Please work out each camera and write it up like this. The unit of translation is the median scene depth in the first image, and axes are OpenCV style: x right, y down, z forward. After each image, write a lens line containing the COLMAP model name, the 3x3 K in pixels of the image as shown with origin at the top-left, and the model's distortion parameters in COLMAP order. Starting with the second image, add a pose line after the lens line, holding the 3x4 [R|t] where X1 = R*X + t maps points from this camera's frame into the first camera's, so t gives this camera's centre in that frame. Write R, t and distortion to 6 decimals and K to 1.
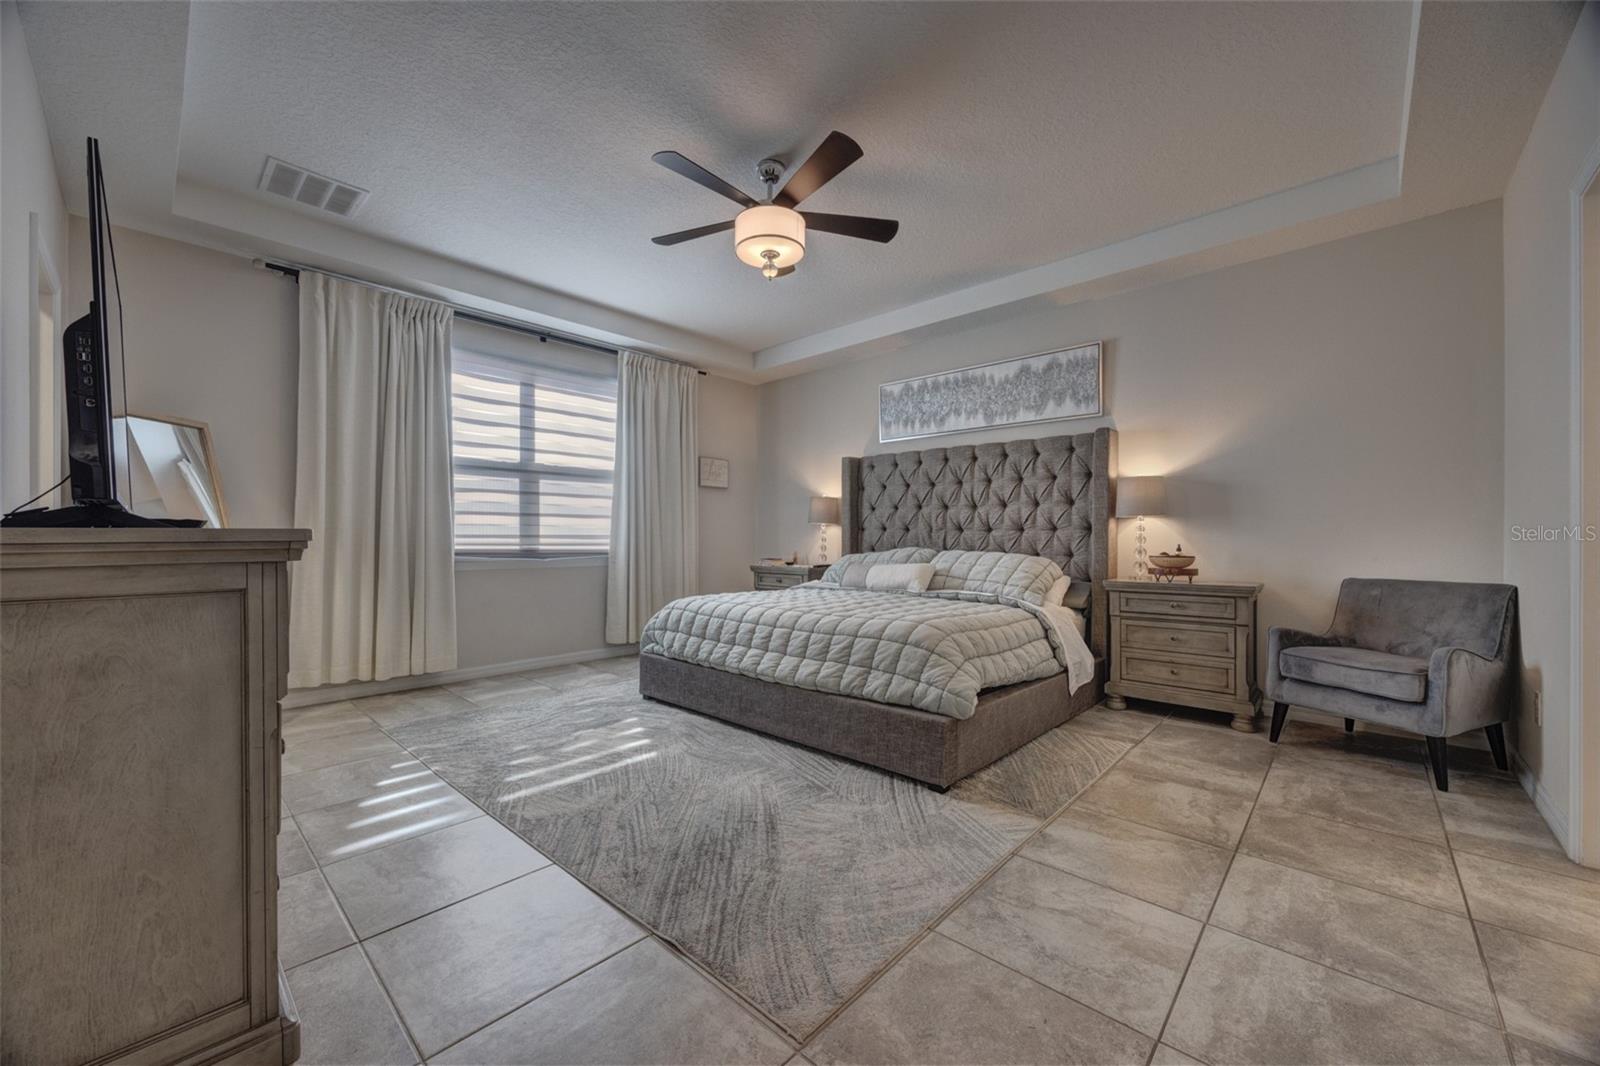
lens RADIAL K [[609.1, 0, 810.8], [0, 609.1, 532.9], [0, 0, 1]] dist [0.000142, 0.000308]
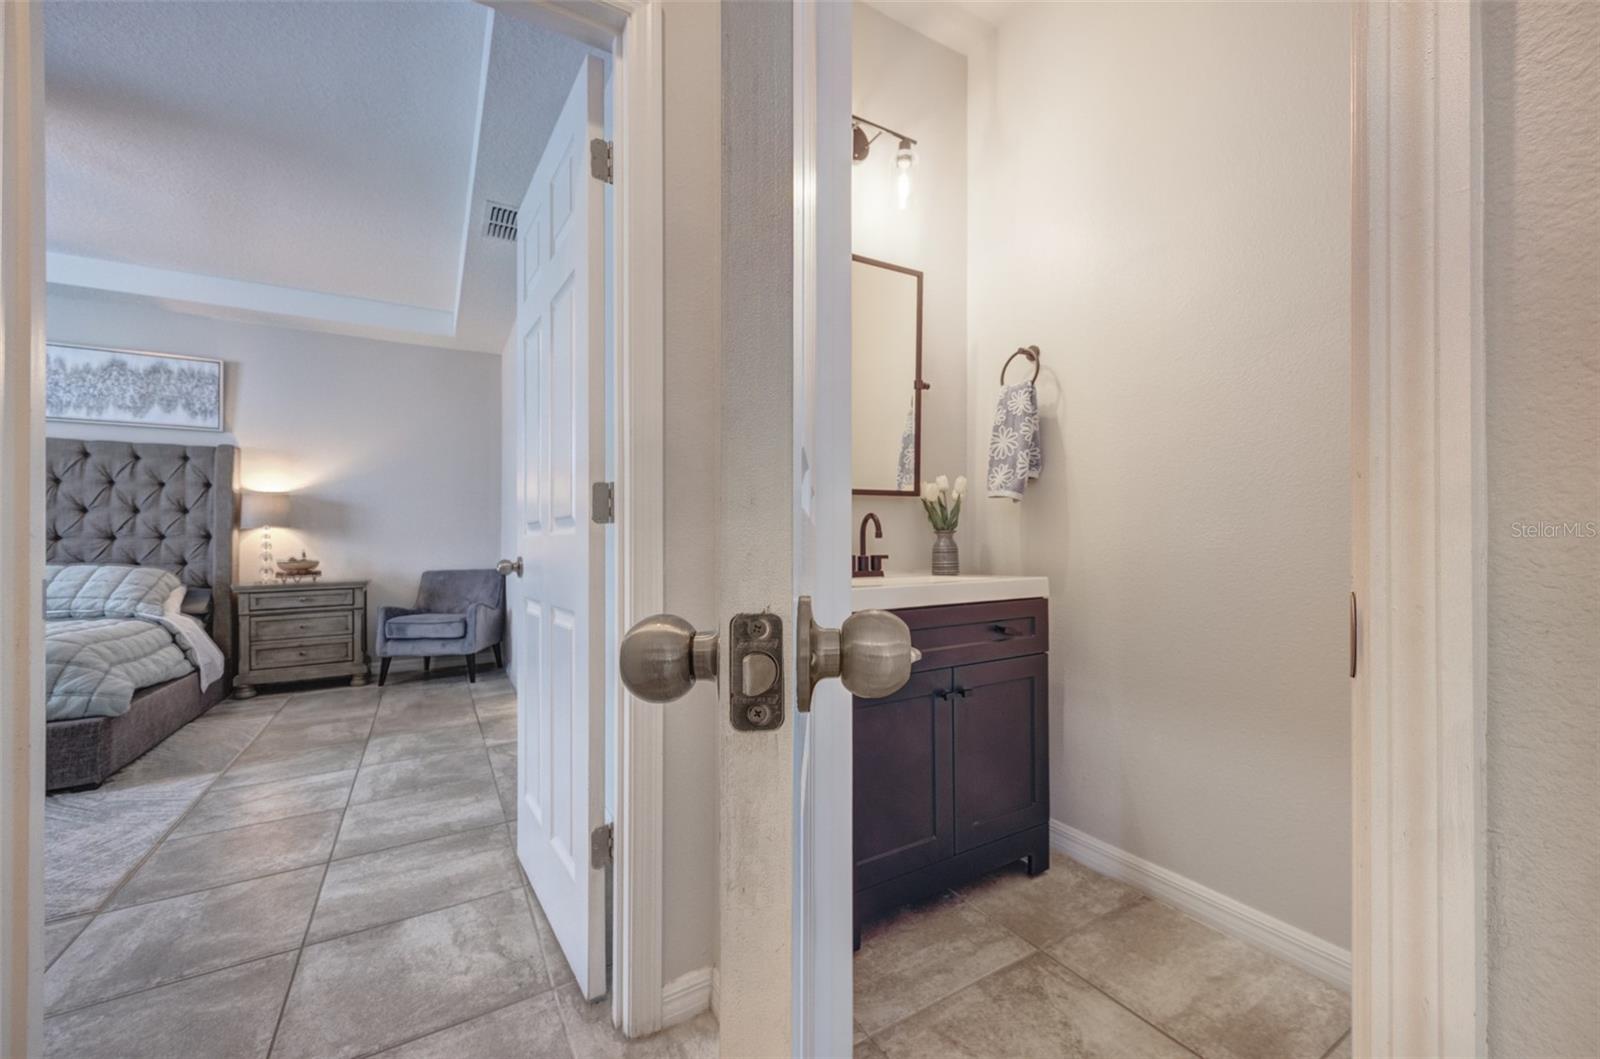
lens RADIAL K [[614.8, 0, 802.9], [0, 614.8, 534.4], [0, 0, 1]] dist [-0.000538, 0.000077]
pose [[0.286745, 0.000293, 0.958007, -0.316512], [0.001077, 0.999999, -0.000629, -0.012302], [-0.958006, 0.001212, 0.286744, -0.340146]]
